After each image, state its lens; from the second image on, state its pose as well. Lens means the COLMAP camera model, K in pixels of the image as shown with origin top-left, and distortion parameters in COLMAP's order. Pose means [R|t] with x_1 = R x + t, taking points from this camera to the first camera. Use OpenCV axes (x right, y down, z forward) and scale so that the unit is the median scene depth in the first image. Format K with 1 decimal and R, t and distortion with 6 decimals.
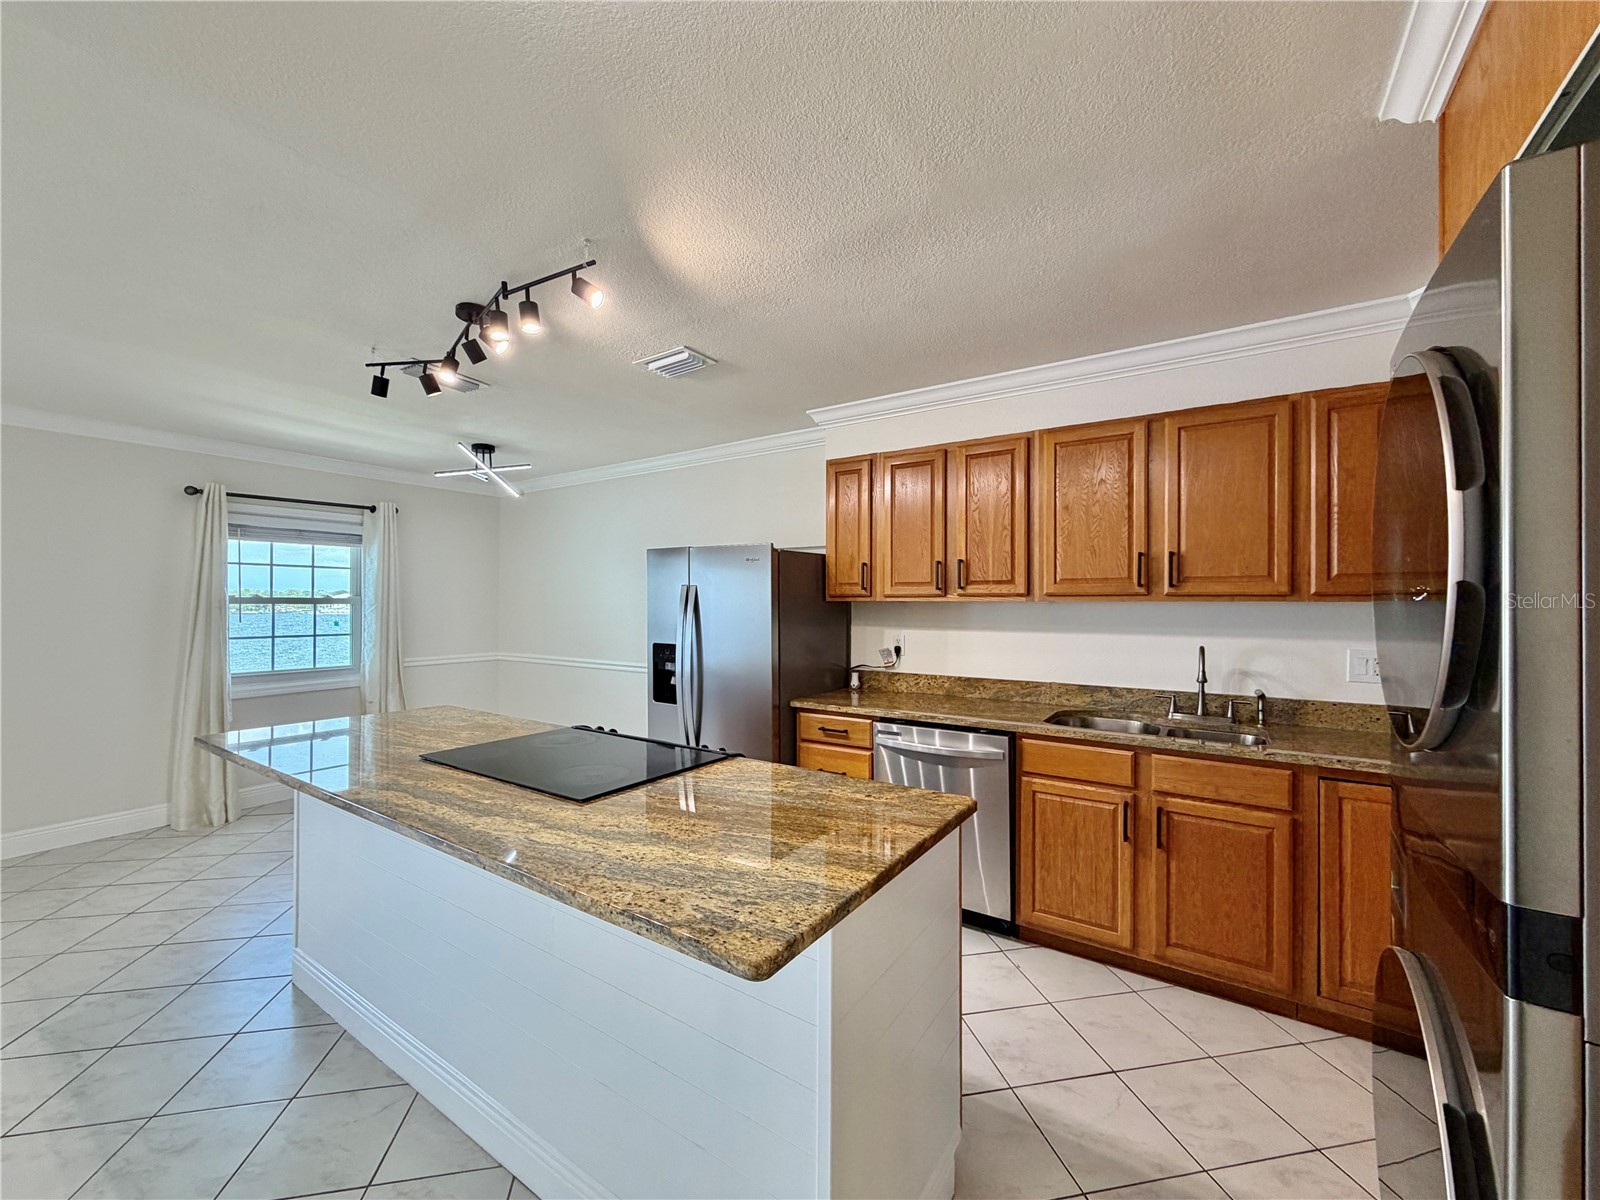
lens RADIAL K [[639.1, 0, 795.8], [0, 639.1, 602.8], [0, 0, 1]] dist [0.000000, 0.000233]
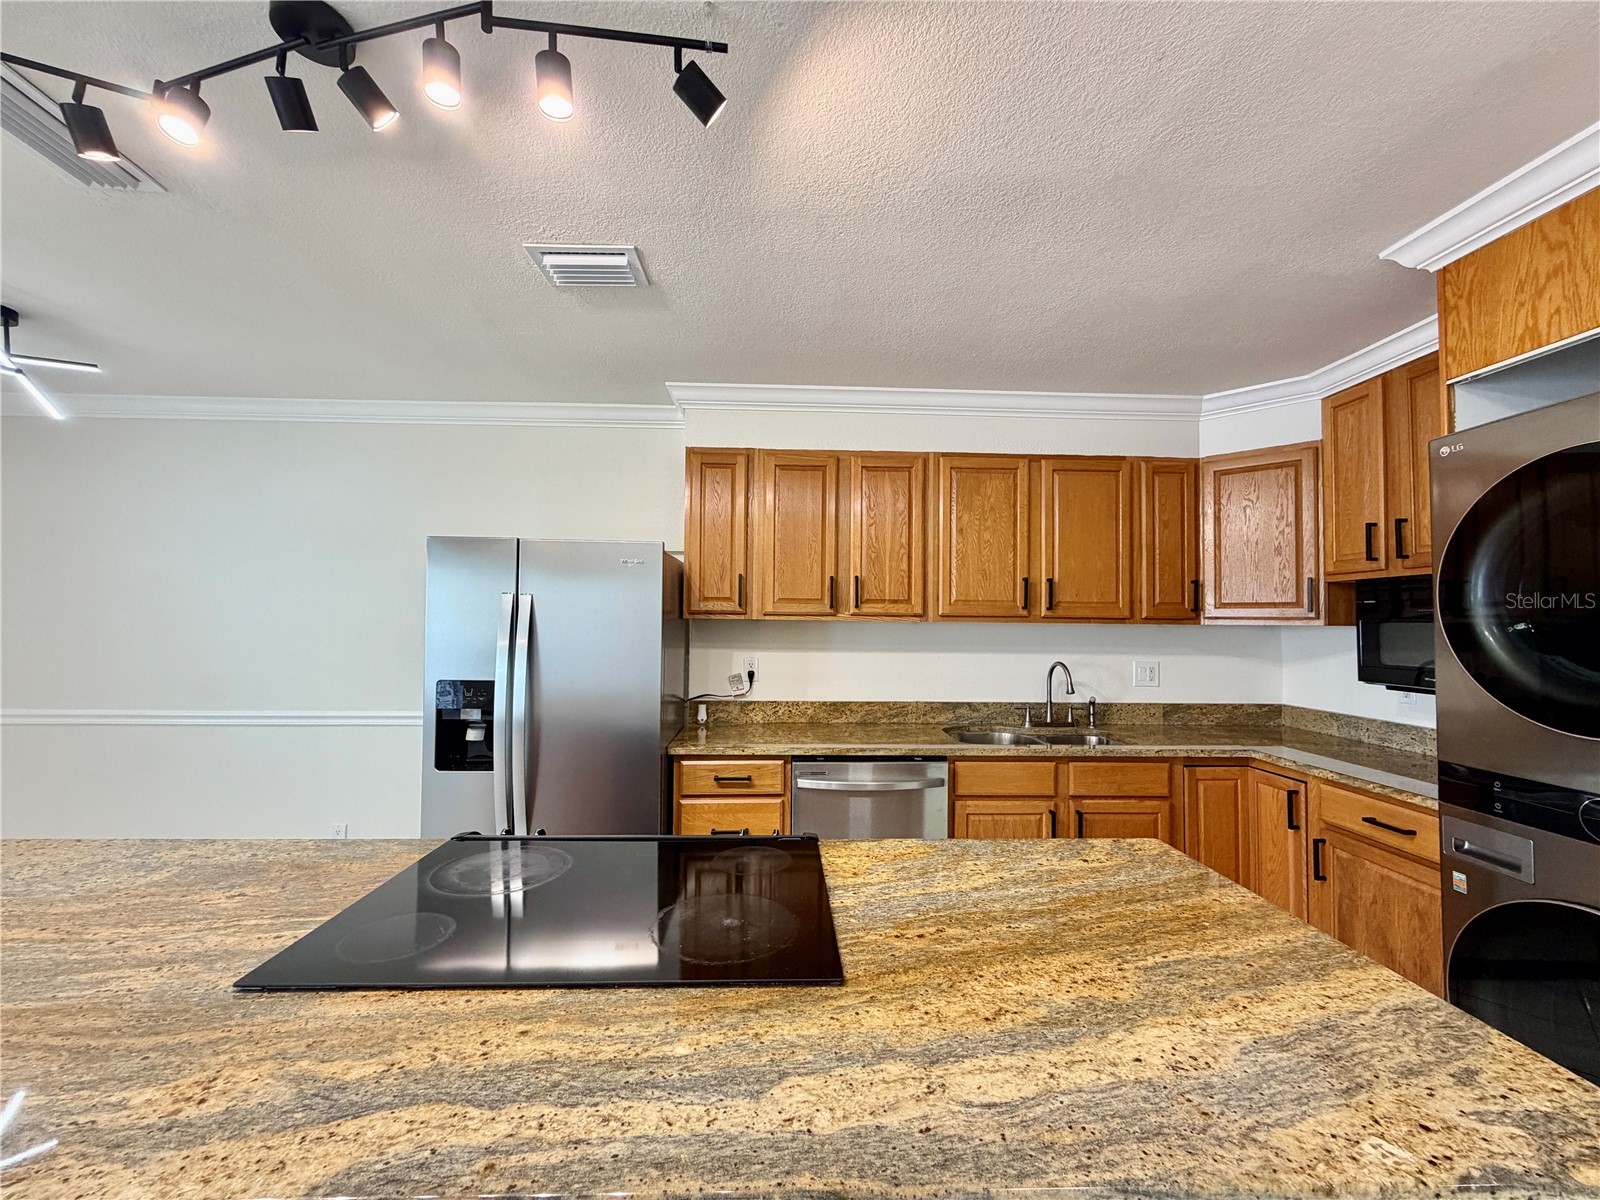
lens RADIAL K [[639.1, 0, 797.1], [0, 639.1, 602.6], [0, 0, 1]] dist [0.000000, 0.000233]
pose [[0.809677, 0.024779, 0.586352, -0.374050], [-0.008583, 0.999501, -0.030387, 0.000177], [-0.586812, 0.019570, 0.809486, 0.306004]]
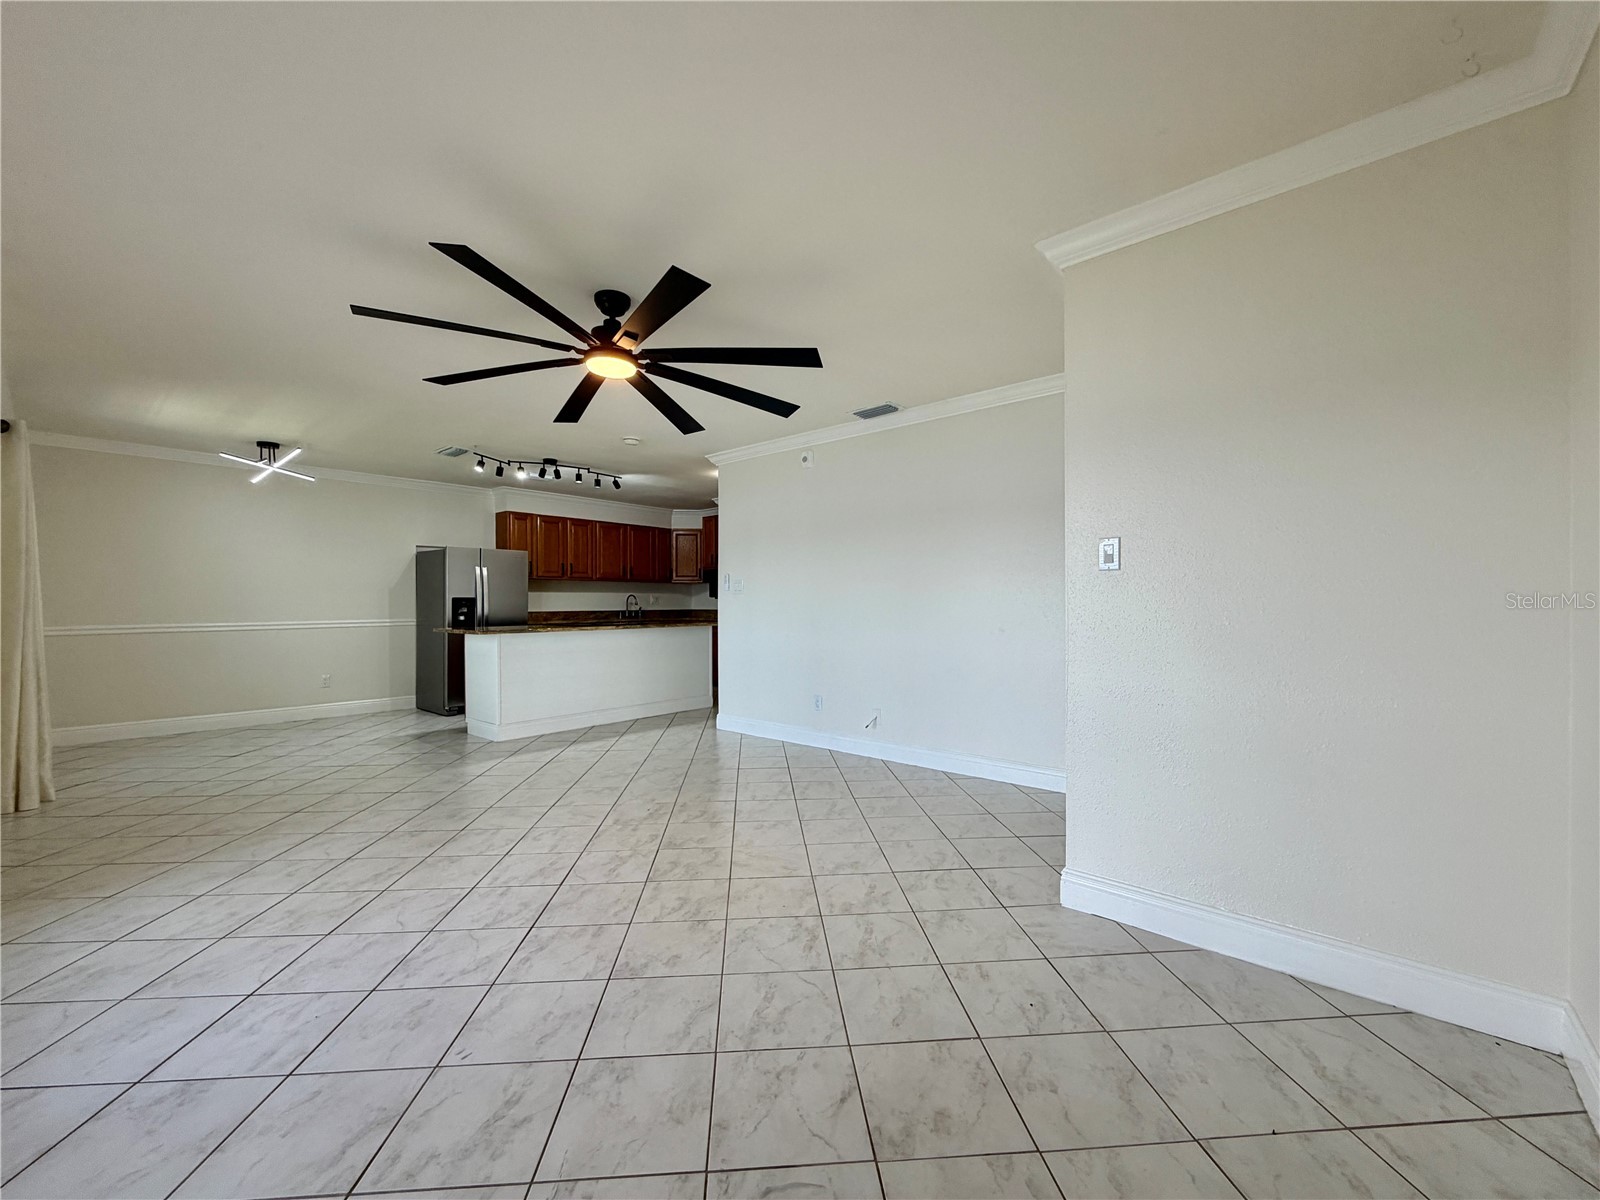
lens RADIAL K [[639.1, 0, 798.7], [0, 639.1, 604.2], [0, 0, 1]] dist [0.000000, 0.000233]
pose [[0.113652, -0.005345, 0.993506, -2.310629], [0.002705, 0.999983, 0.005070, 0.090201], [-0.993517, 0.002112, 0.113664, -0.226743]]
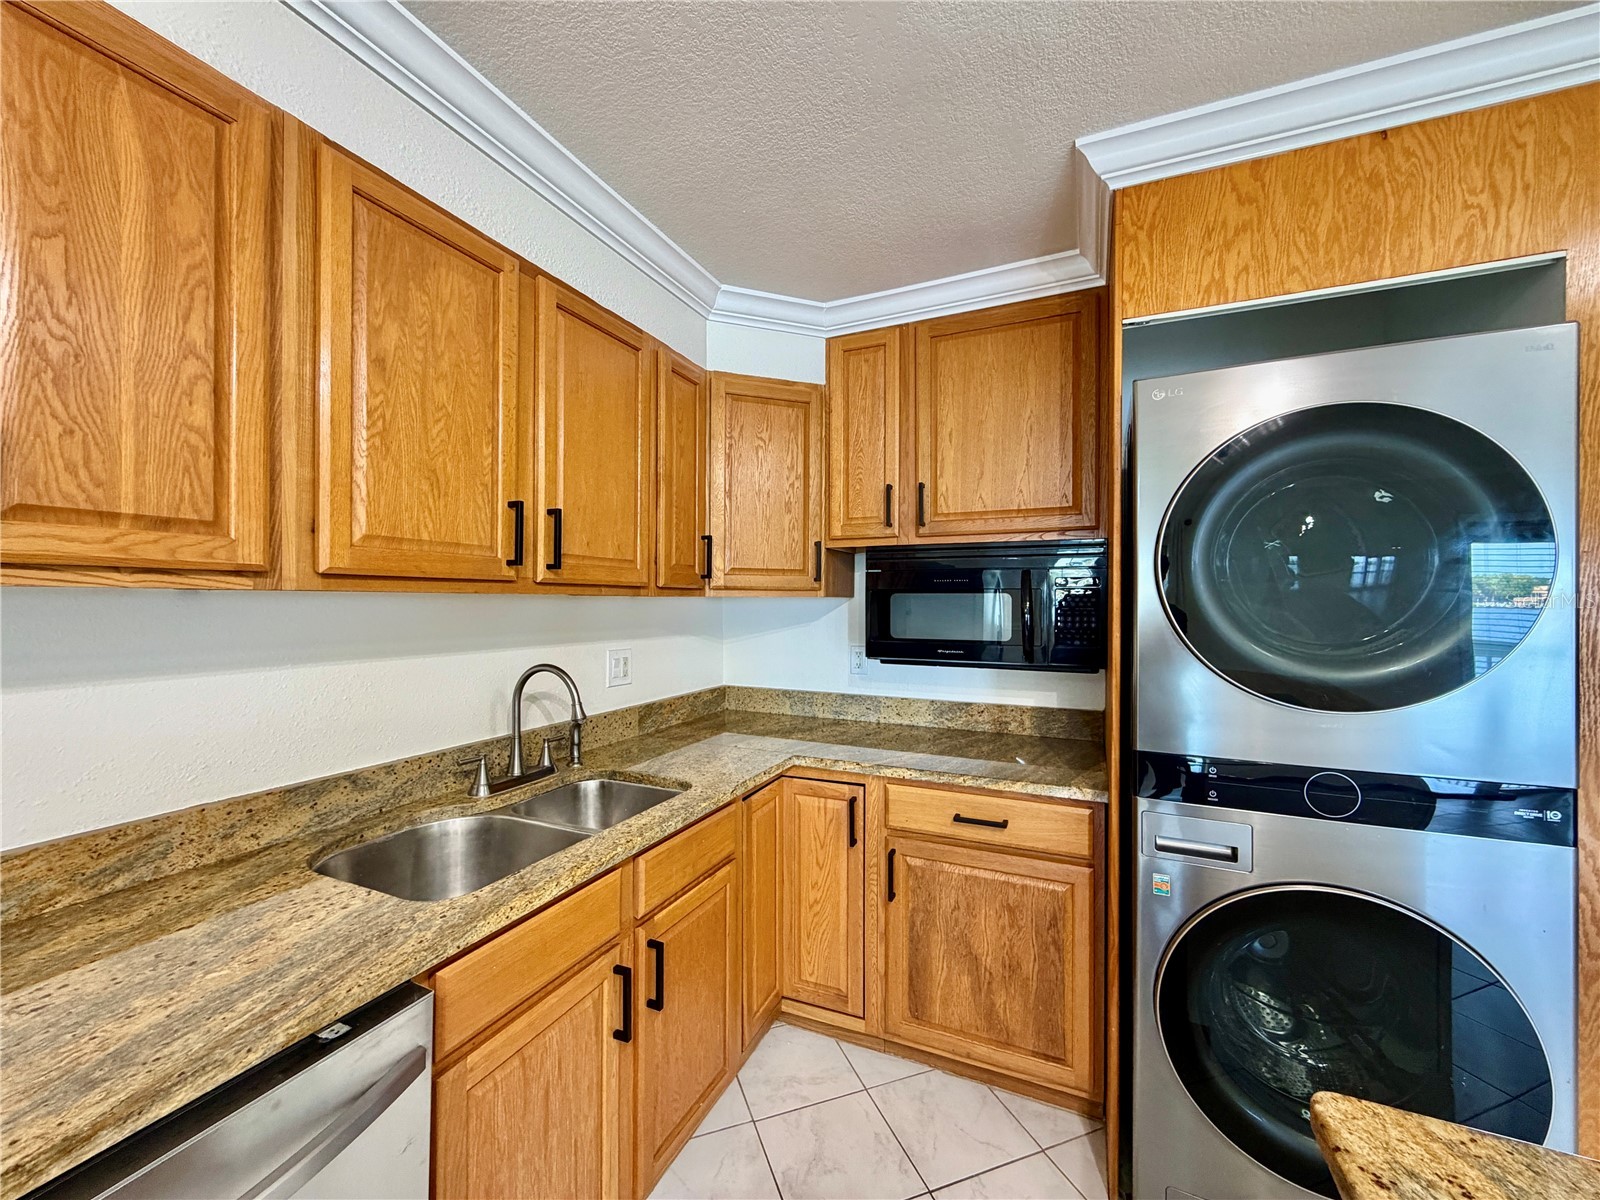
lens RADIAL K [[639.1, 0, 797.8], [0, 639.1, 601.8], [0, 0, 1]] dist [0.000000, 0.000233]
pose [[-0.168678, -0.005395, 0.985656, -0.028189], [-0.004169, 0.999980, 0.004760, 0.001591], [-0.985662, -0.003307, -0.168697, 0.763871]]
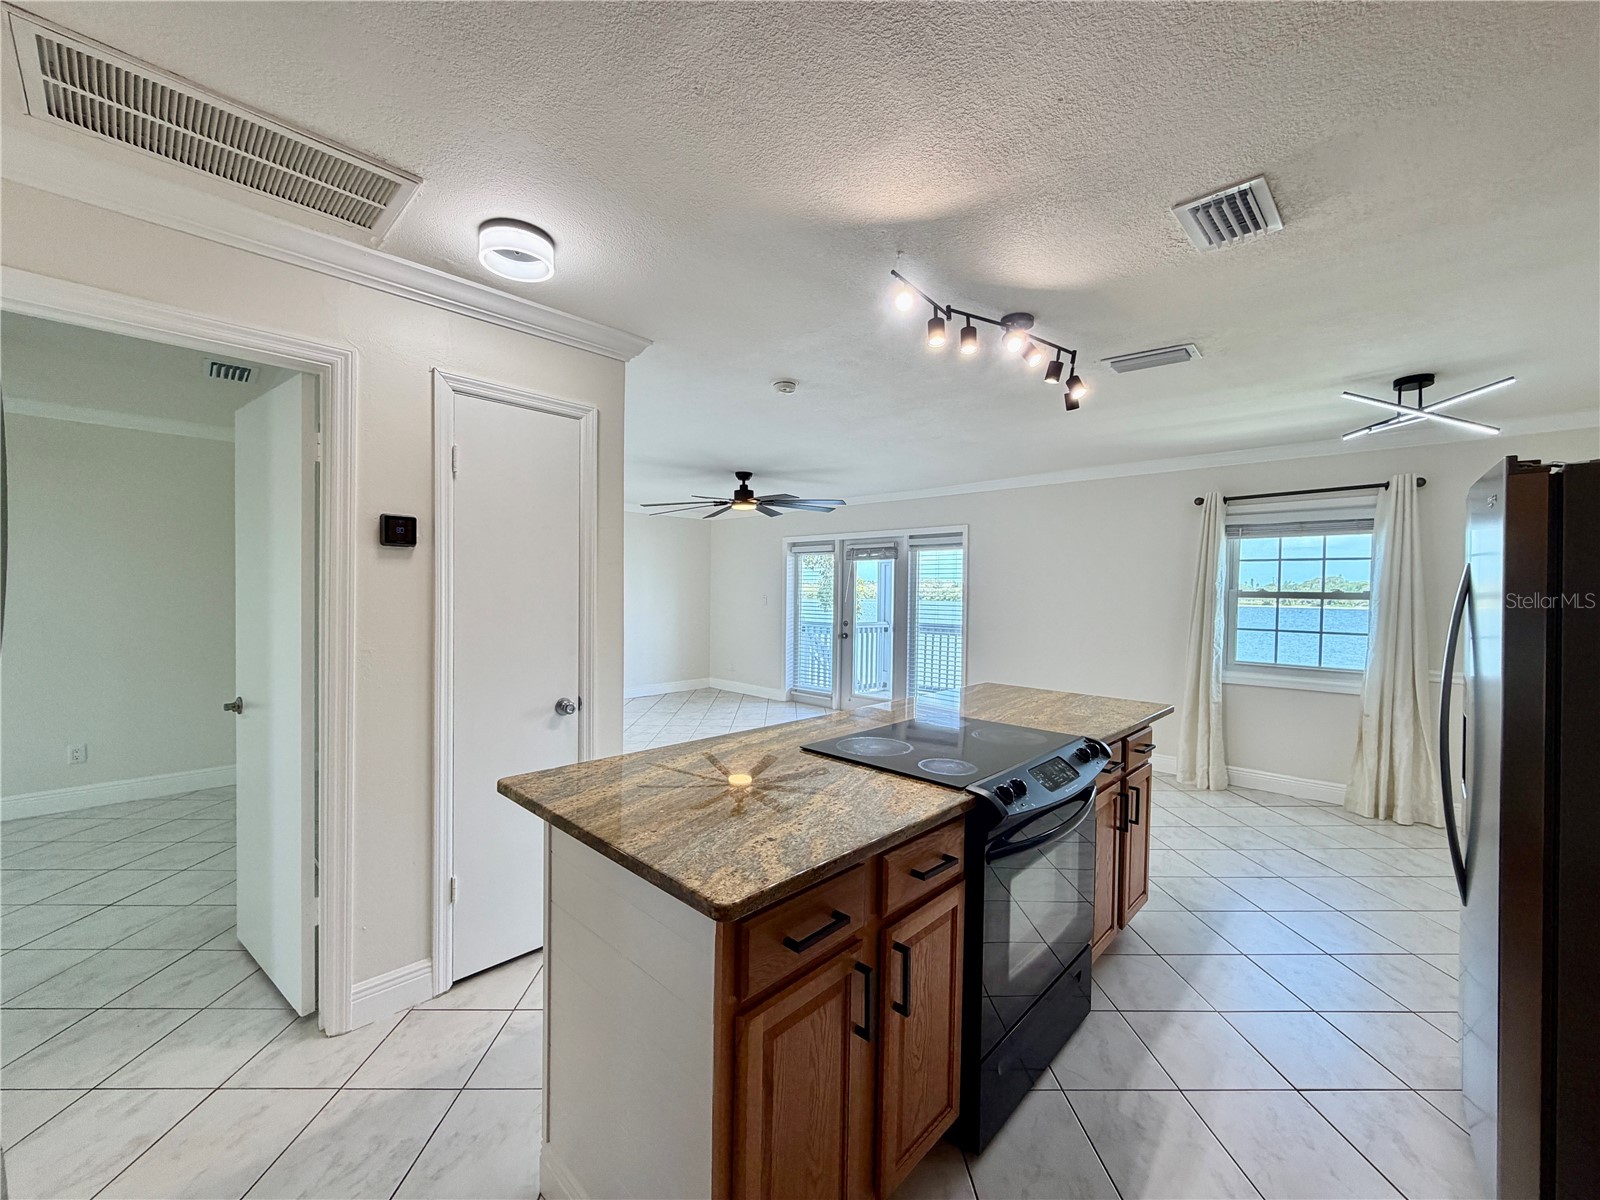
lens RADIAL K [[639.1, 0, 799.9], [0, 639.1, 599.2], [0, 0, 1]] dist [0.000000, 0.000233]
pose [[-0.168574, 0.010438, -0.985634, 0.483373], [-0.013241, 0.999830, 0.012853, 0.000600], [0.985600, 0.015217, -0.168407, 0.646742]]
